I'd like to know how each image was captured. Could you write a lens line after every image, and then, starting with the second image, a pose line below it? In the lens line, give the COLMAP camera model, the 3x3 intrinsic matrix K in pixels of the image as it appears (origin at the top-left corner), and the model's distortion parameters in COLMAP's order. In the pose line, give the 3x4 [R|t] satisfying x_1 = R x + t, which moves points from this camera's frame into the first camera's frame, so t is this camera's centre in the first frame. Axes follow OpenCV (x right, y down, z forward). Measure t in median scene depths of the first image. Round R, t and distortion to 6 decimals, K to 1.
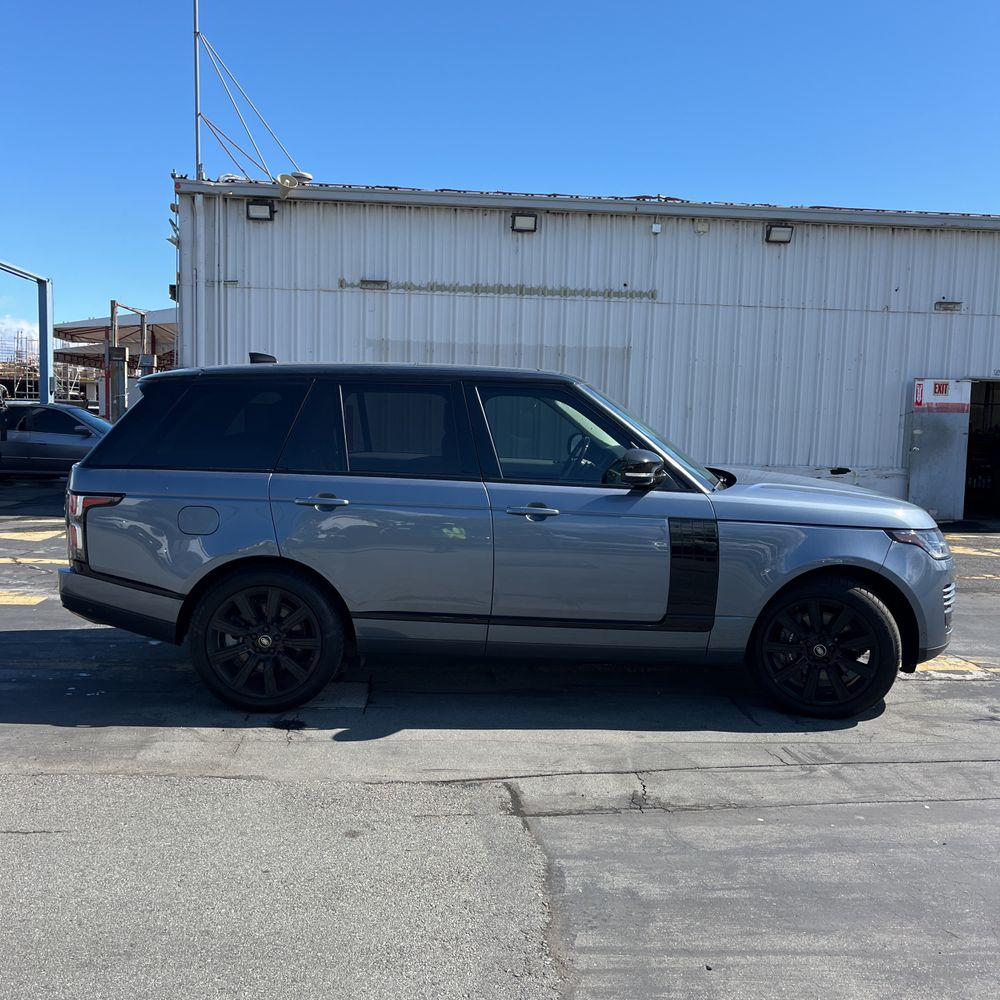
lens RADIAL K [[1010.6, 0, 491.3], [0, 1010.6, 508.2], [0, 0, 1]] dist [0.022002, 0.000000]
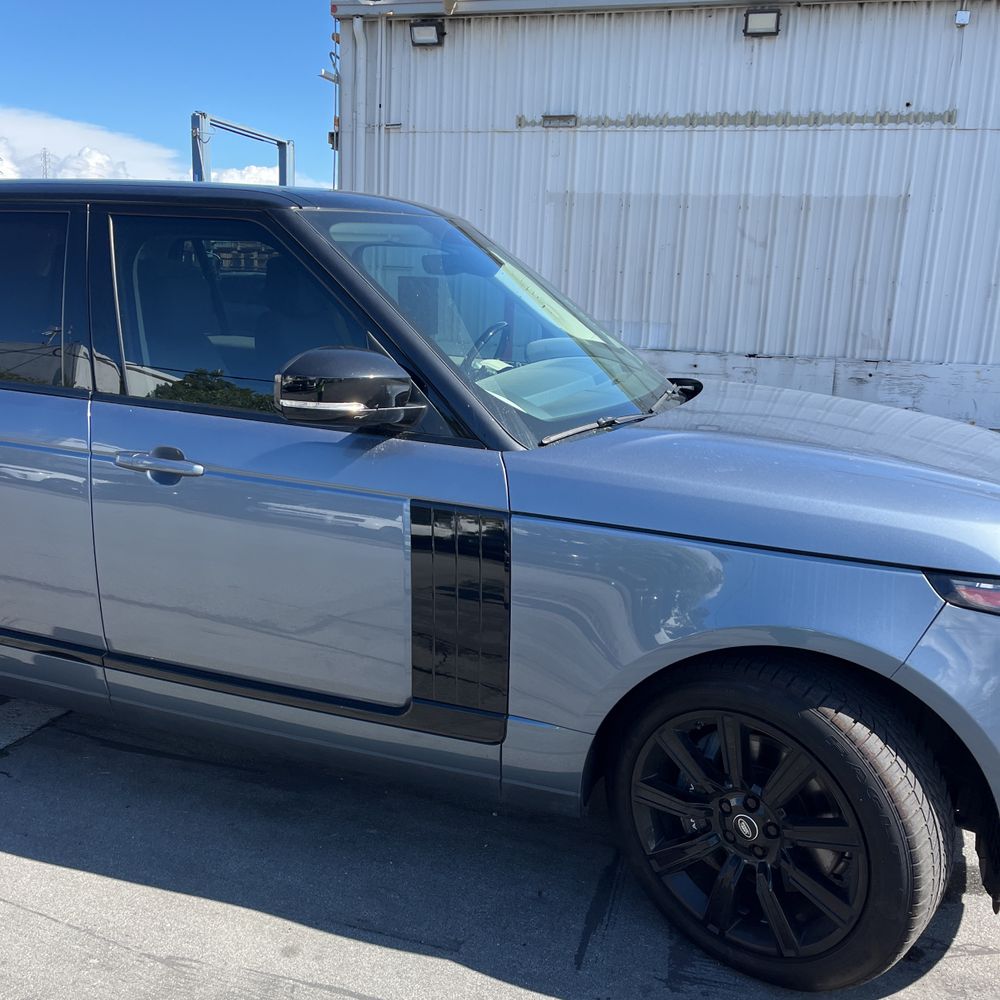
lens RADIAL K [[1010.6, 0, 485.3], [0, 1010.6, 497.5], [0, 0, 1]] dist [0.022002, 0.000000]
pose [[0.929257, 0.086645, -0.359131, 0.209909], [-0.047908, 0.992162, 0.115408, -0.026332], [0.366315, -0.090039, 0.926124, 0.325914]]
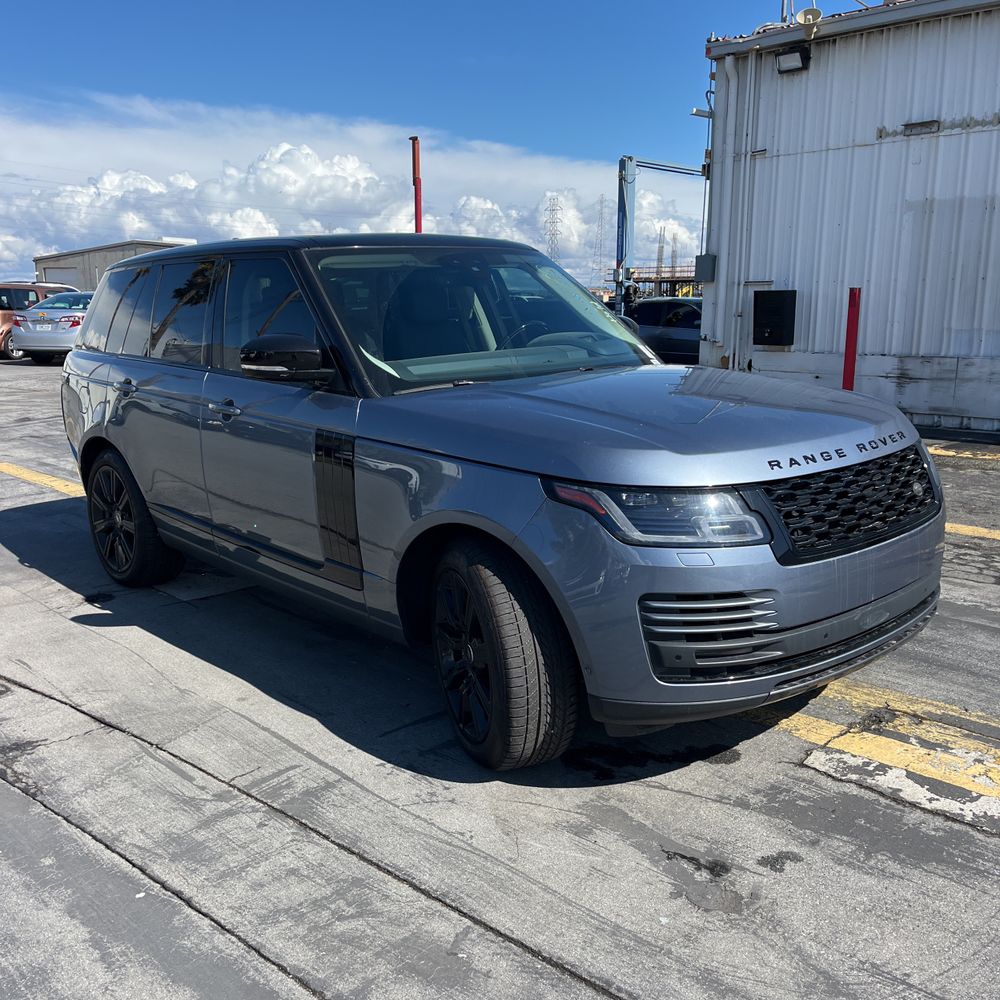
lens RADIAL K [[1010.6, 0, 482.5], [0, 1010.6, 515.0], [0, 0, 1]] dist [0.022002, 0.000000]
pose [[0.629775, 0.134623, -0.765023, 0.462509], [-0.052339, 0.989983, 0.131124, -0.017632], [0.775013, -0.042538, 0.630513, 0.349567]]
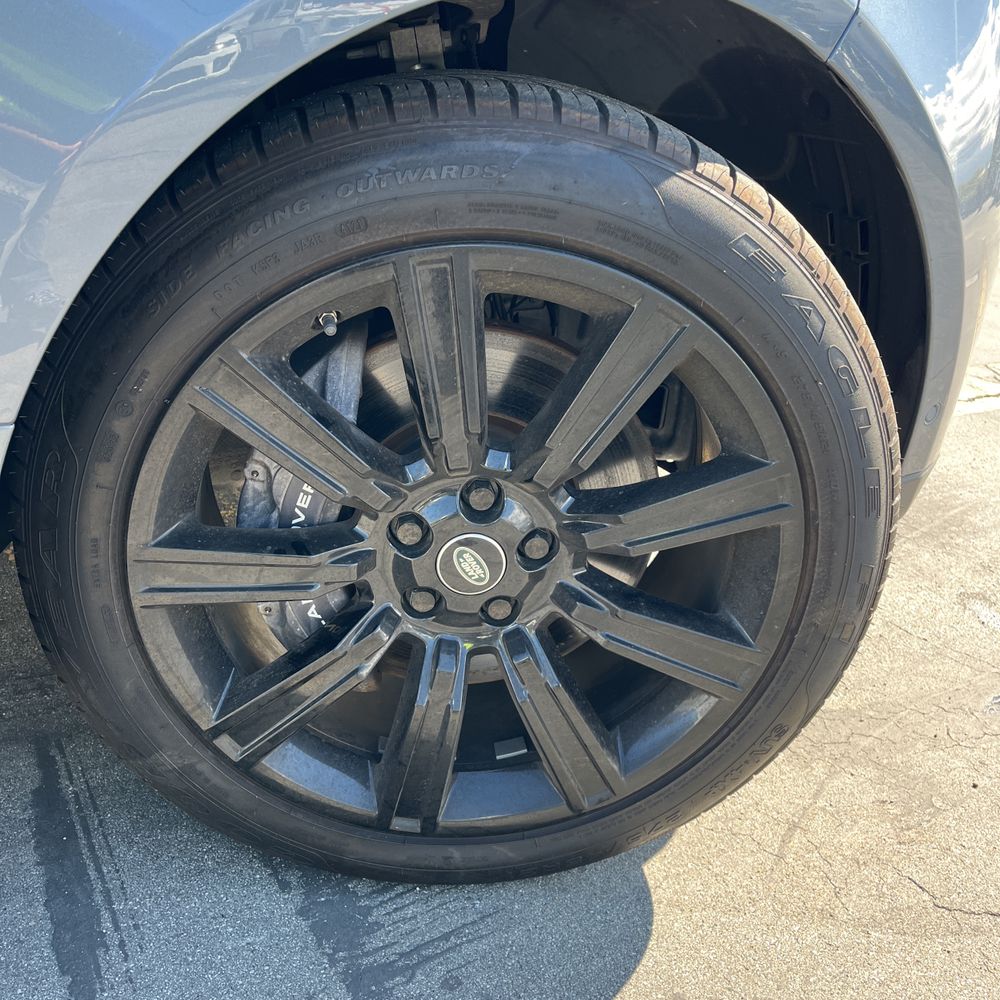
lens RADIAL K [[1010.6, 0, 502.2], [0, 1010.6, 503.7], [0, 0, 1]] dist [0.022002, 0.000000]
pose [[0.908139, -0.122663, 0.400297, 0.150877], [-0.008232, 0.950701, 0.310000, 0.044784], [-0.418588, -0.284818, 0.862359, 0.491171]]
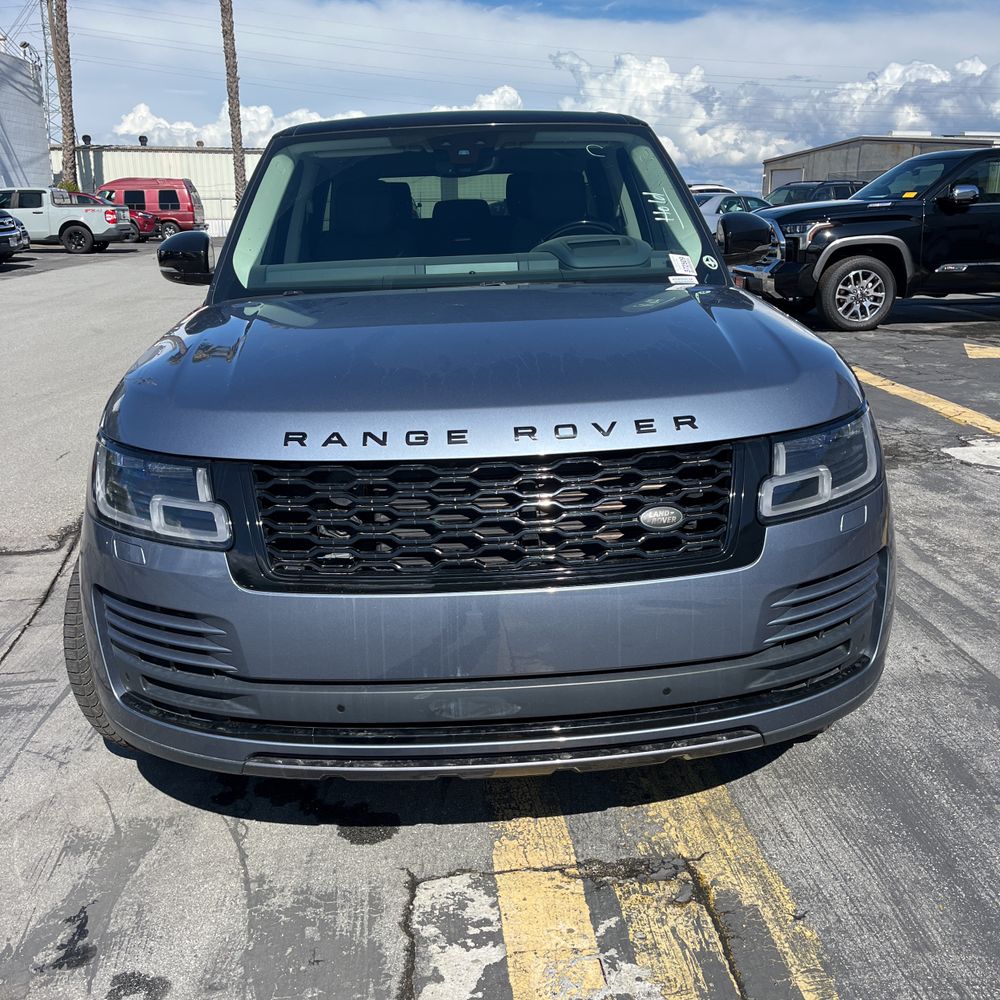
lens RADIAL K [[1010.6, 0, 498.0], [0, 1010.6, 508.9], [0, 0, 1]] dist [0.022002, 0.000000]
pose [[-0.004462, 0.261509, -0.965191, 0.483246], [-0.081906, 0.961862, 0.260985, -0.041614], [0.996630, 0.080219, 0.017128, 0.670645]]
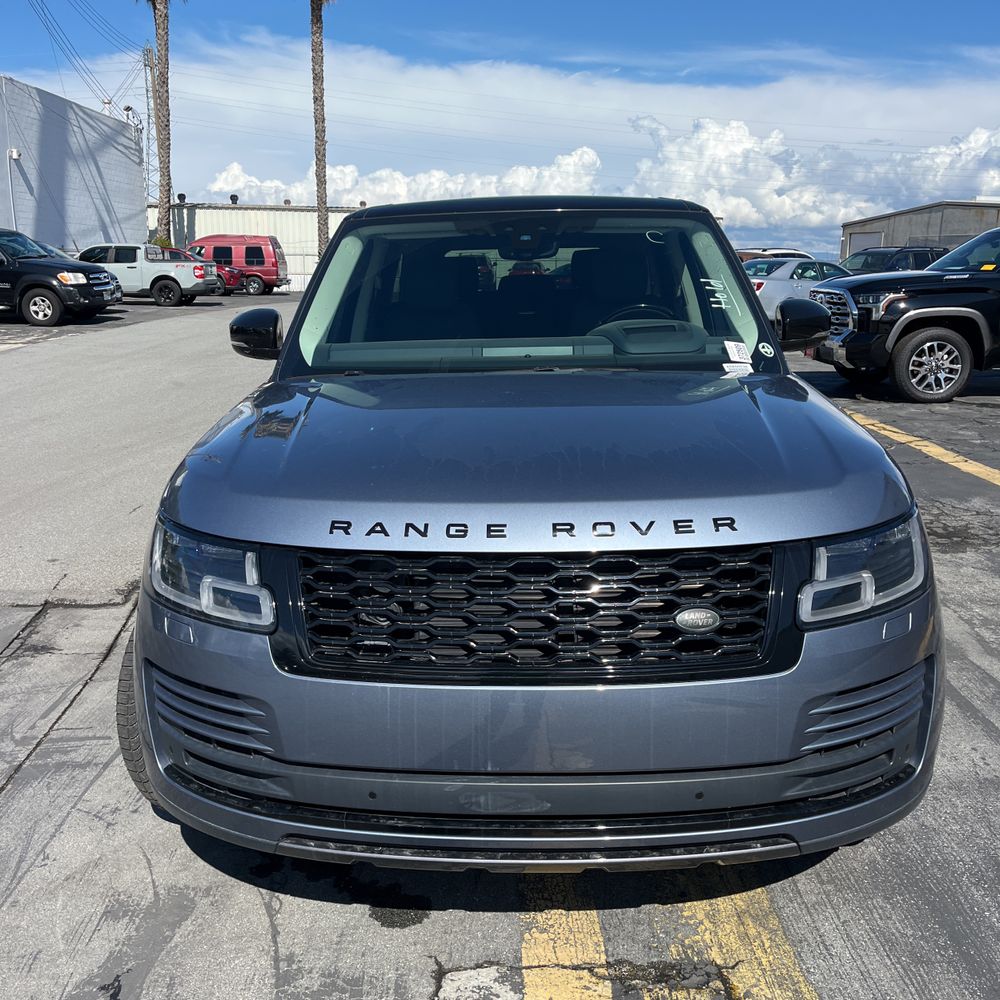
lens RADIAL K [[1010.6, 0, 489.4], [0, 1010.6, 505.5], [0, 0, 1]] dist [0.022002, 0.000000]
pose [[-0.084479, 0.205832, -0.974934, 0.484395], [-0.097800, 0.971994, 0.213686, -0.051688], [0.991614, 0.113401, -0.061982, 0.675853]]
